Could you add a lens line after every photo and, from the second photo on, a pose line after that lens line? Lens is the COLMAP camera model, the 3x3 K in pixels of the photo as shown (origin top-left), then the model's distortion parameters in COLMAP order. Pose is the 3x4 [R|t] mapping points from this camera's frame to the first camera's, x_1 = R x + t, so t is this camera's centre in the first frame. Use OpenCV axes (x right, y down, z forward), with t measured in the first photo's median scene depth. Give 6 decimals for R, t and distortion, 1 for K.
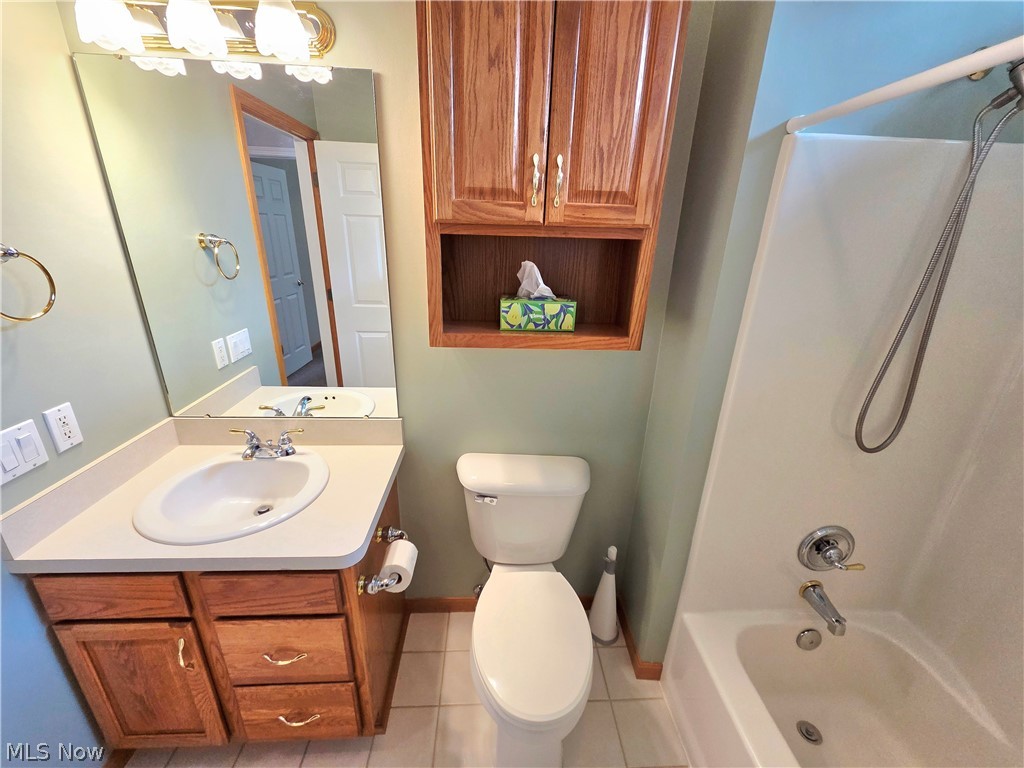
lens RADIAL K [[417.6, 0, 512.6], [0, 417.6, 384.2], [0, 0, 1]] dist [0.001962, 0.000044]
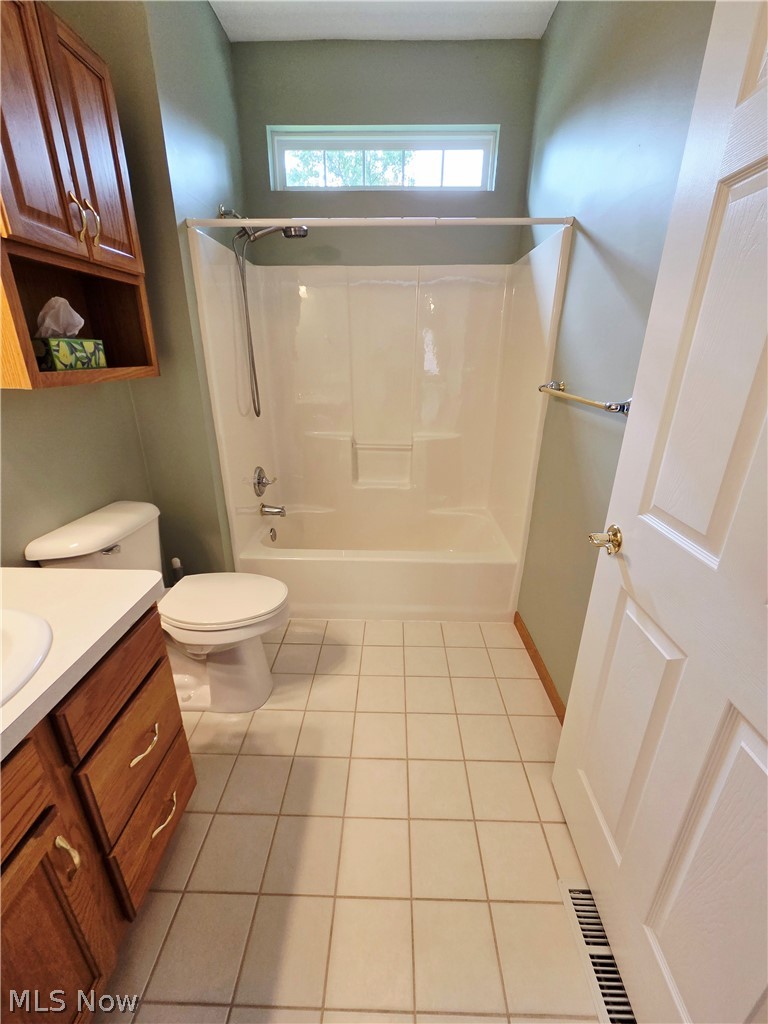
lens RADIAL K [[417.6, 0, 385.6], [0, 417.6, 512.3], [0, 0, 1]] dist [0.001962, 0.000044]
pose [[0.070253, -0.387205, 0.919313, -1.014403], [0.343556, 0.874599, 0.342118, 0.088548], [-0.936501, 0.291801, 0.194470, 0.194226]]
